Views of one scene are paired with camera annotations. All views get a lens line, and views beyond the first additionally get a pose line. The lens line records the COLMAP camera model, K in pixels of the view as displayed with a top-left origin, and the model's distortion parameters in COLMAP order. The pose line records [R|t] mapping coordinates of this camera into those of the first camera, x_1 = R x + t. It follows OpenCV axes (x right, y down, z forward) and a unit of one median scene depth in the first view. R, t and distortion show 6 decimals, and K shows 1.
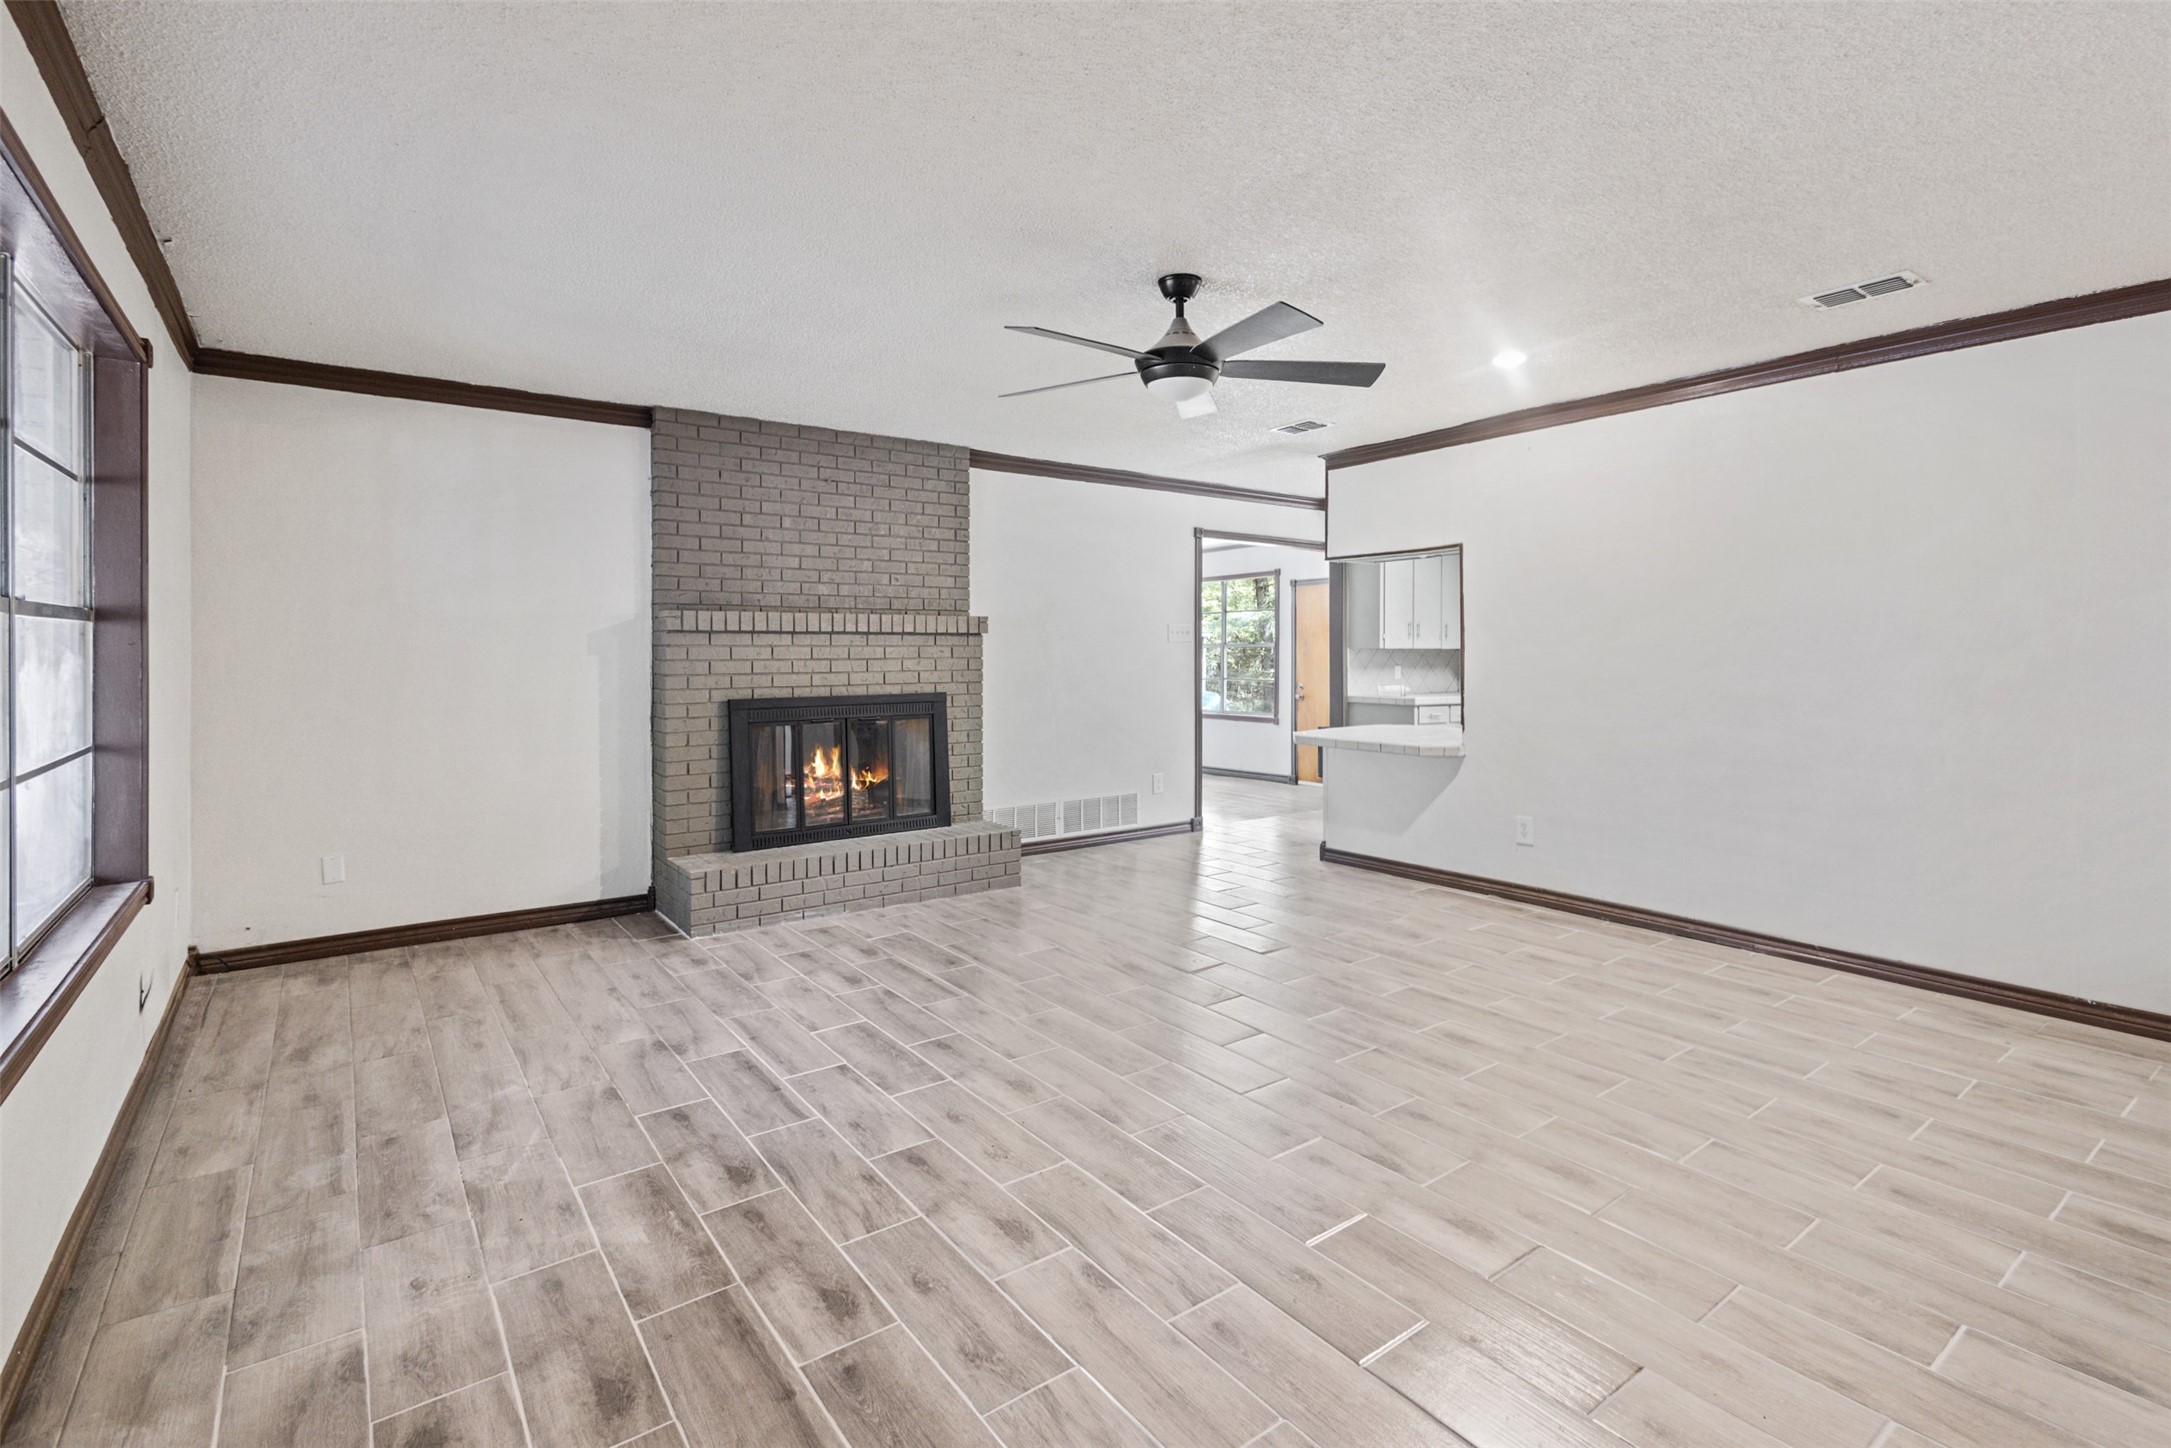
lens RADIAL K [[1026.7, 0, 1091.7], [0, 1026.7, 654.1], [0, 0, 1]] dist [0.005591, -0.000559]
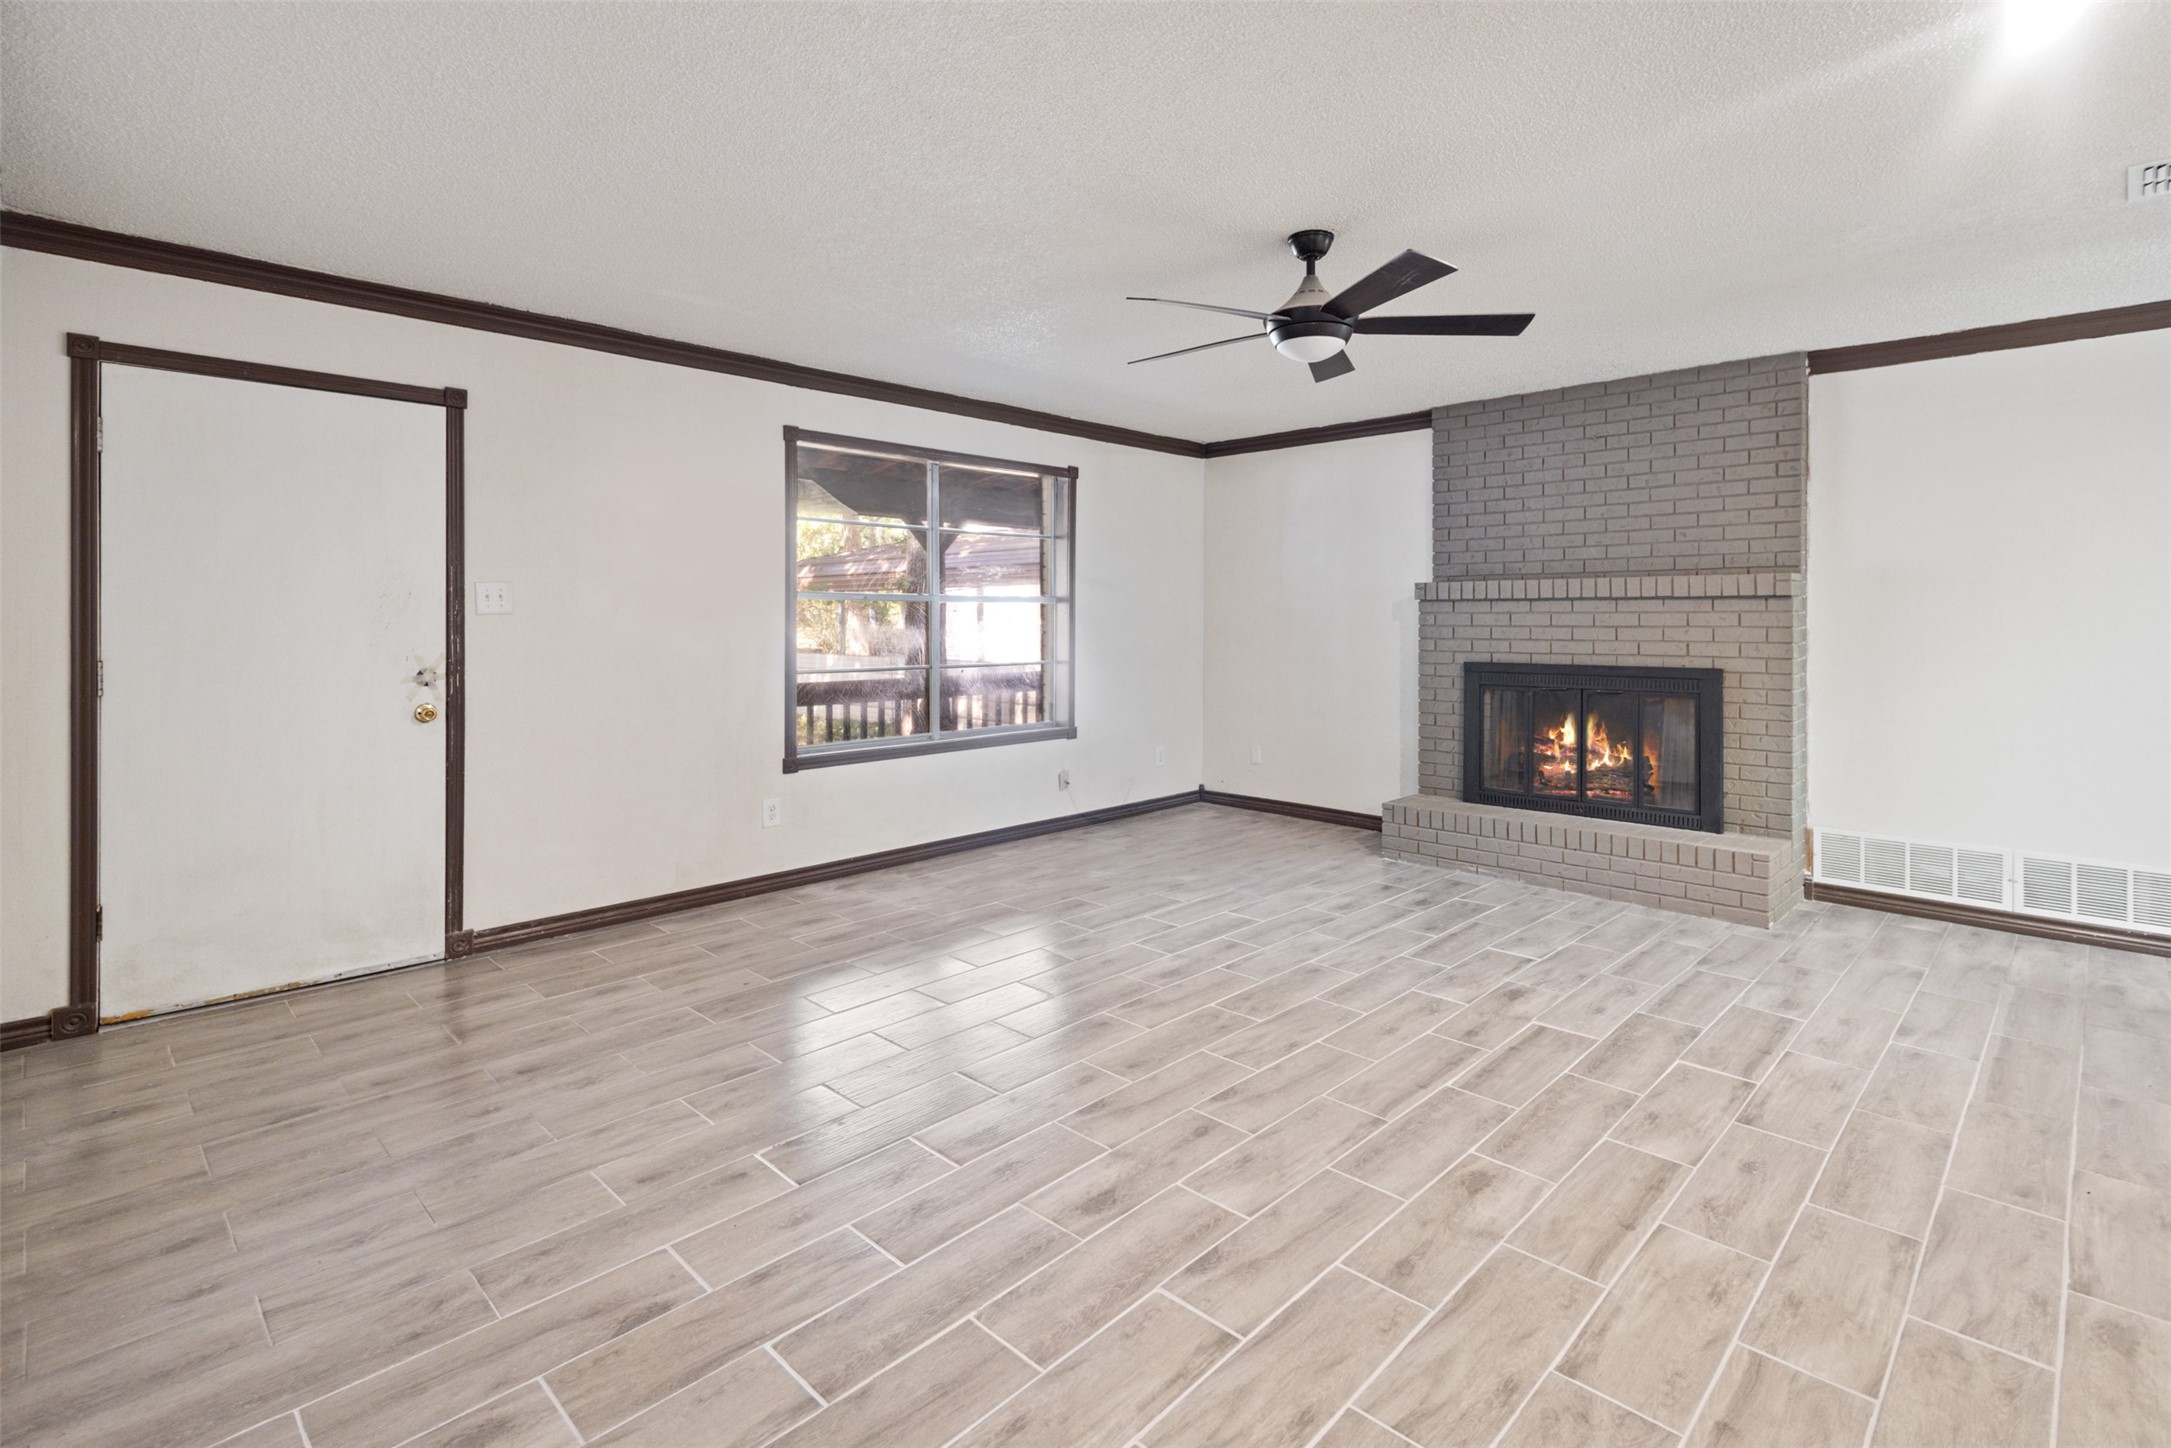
lens RADIAL K [[1034.0, 0, 1069.6], [0, 1034.0, 619.1], [0, 0, 1]] dist [0.016320, -0.004723]
pose [[0.139789, 0.004172, -0.990173, 0.670952], [-0.004538, 0.999983, 0.003573, -0.003340], [0.990171, 0.003994, 0.139805, 0.417414]]
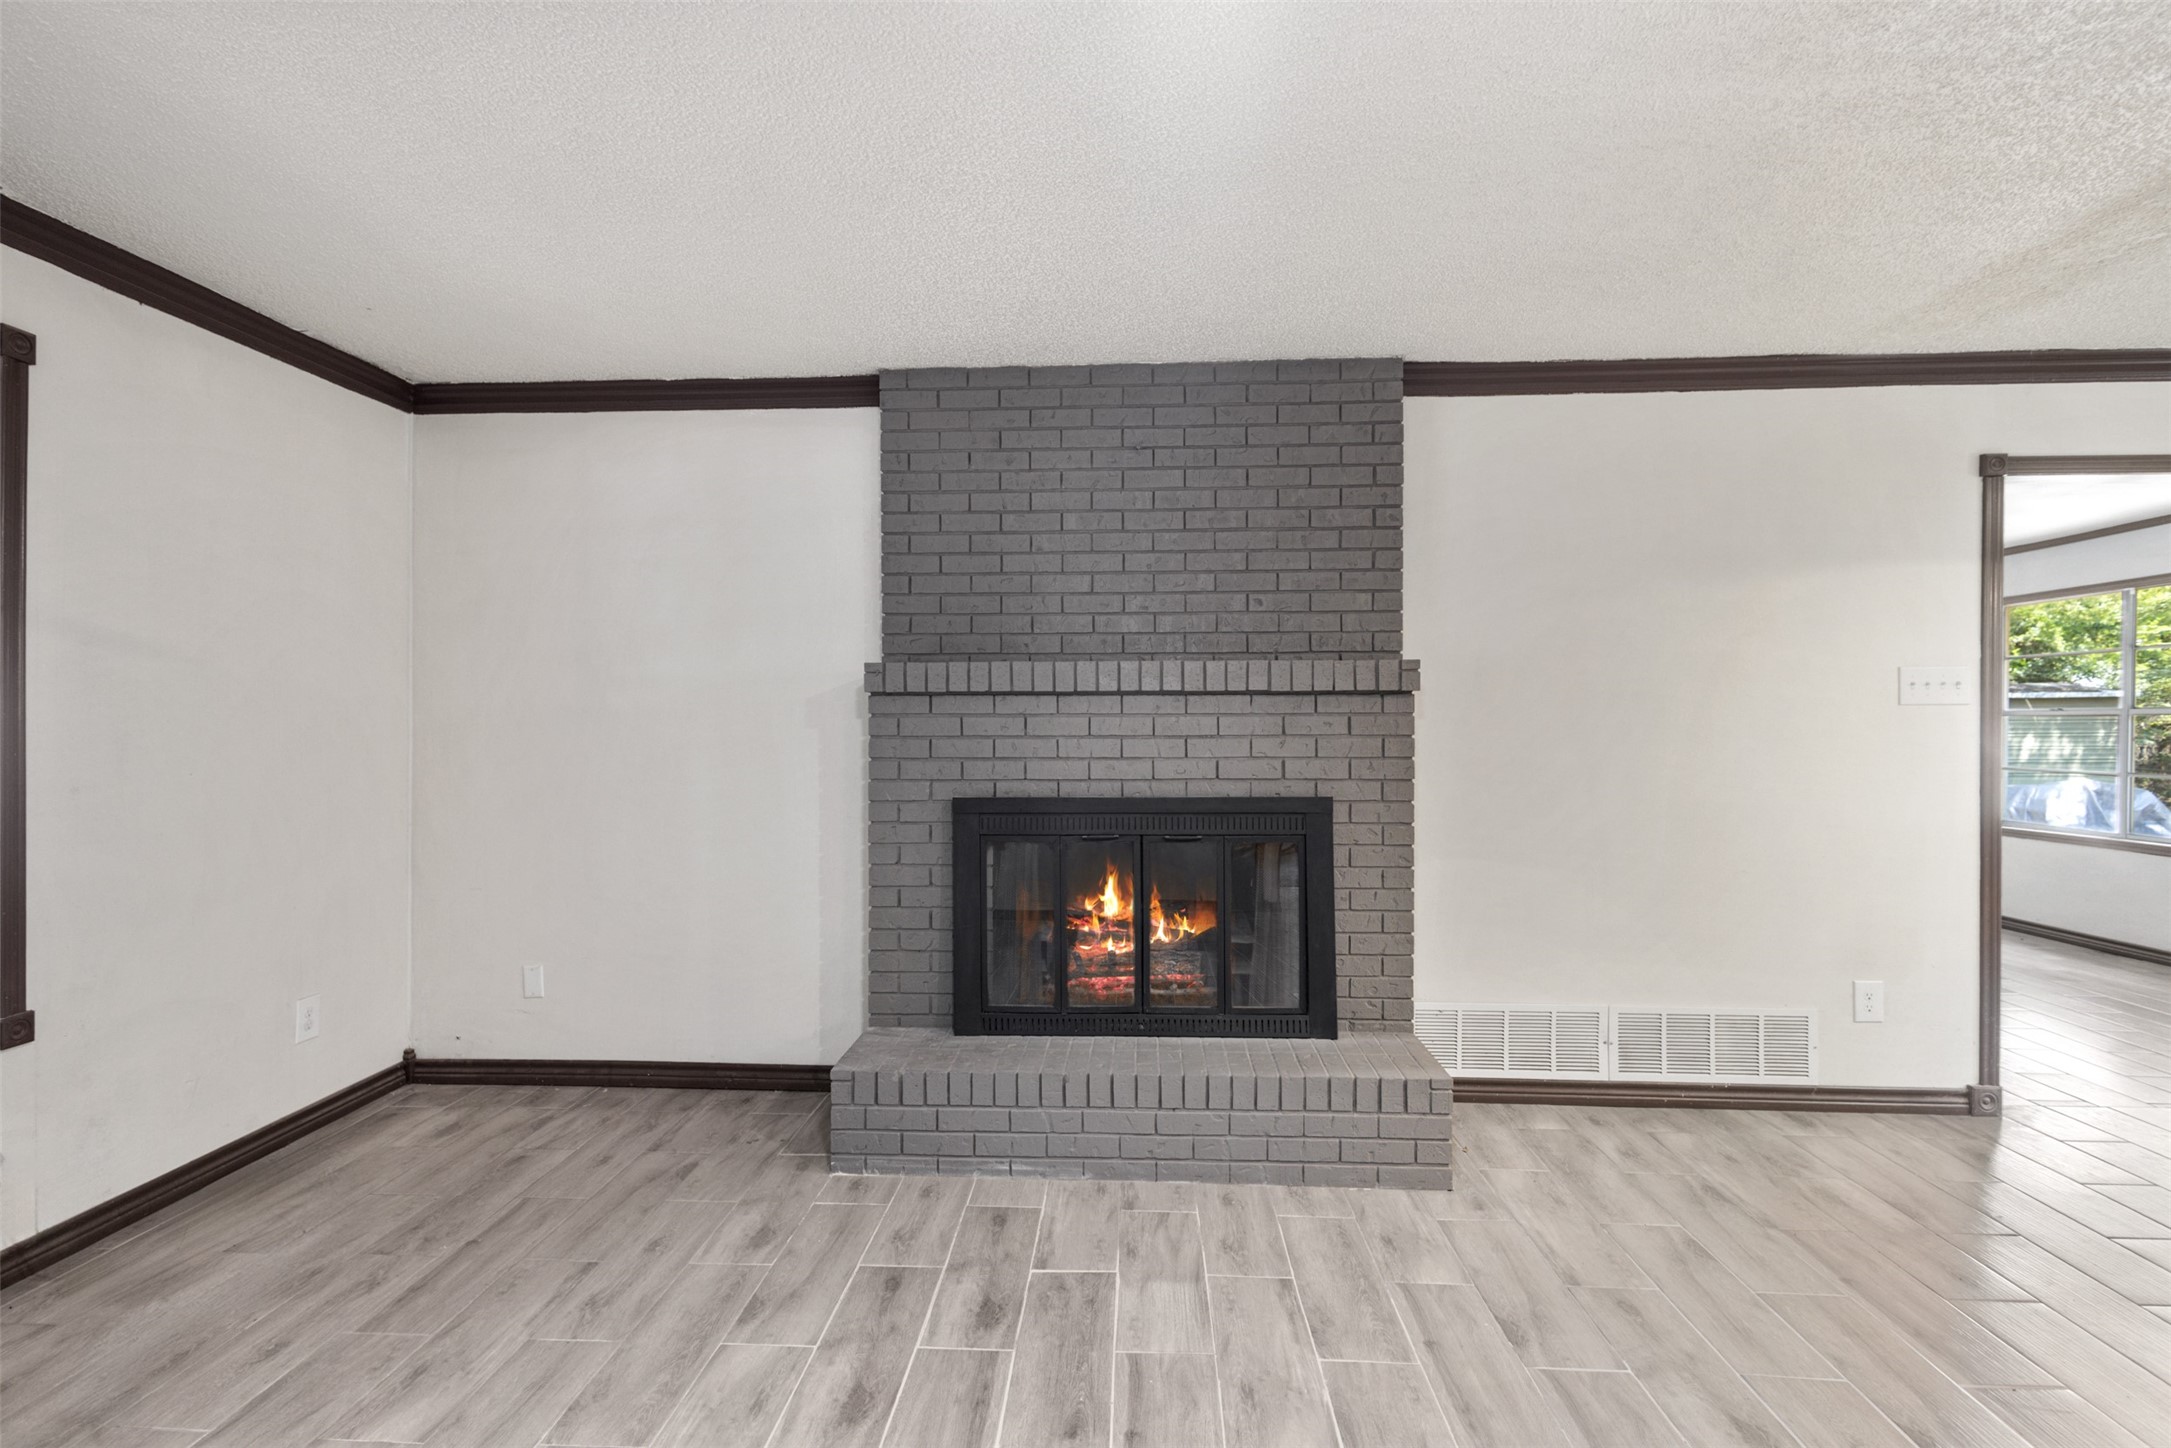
lens RADIAL K [[1037.7, 0, 1085.5], [0, 1037.7, 724.0], [0, 0, 1]] dist [0.008117, -0.000230]
pose [[0.767786, 0.002282, -0.640702, 0.130020], [-0.002545, 0.999997, 0.000511, -0.002858], [0.640701, 0.001238, 0.767789, 0.537084]]
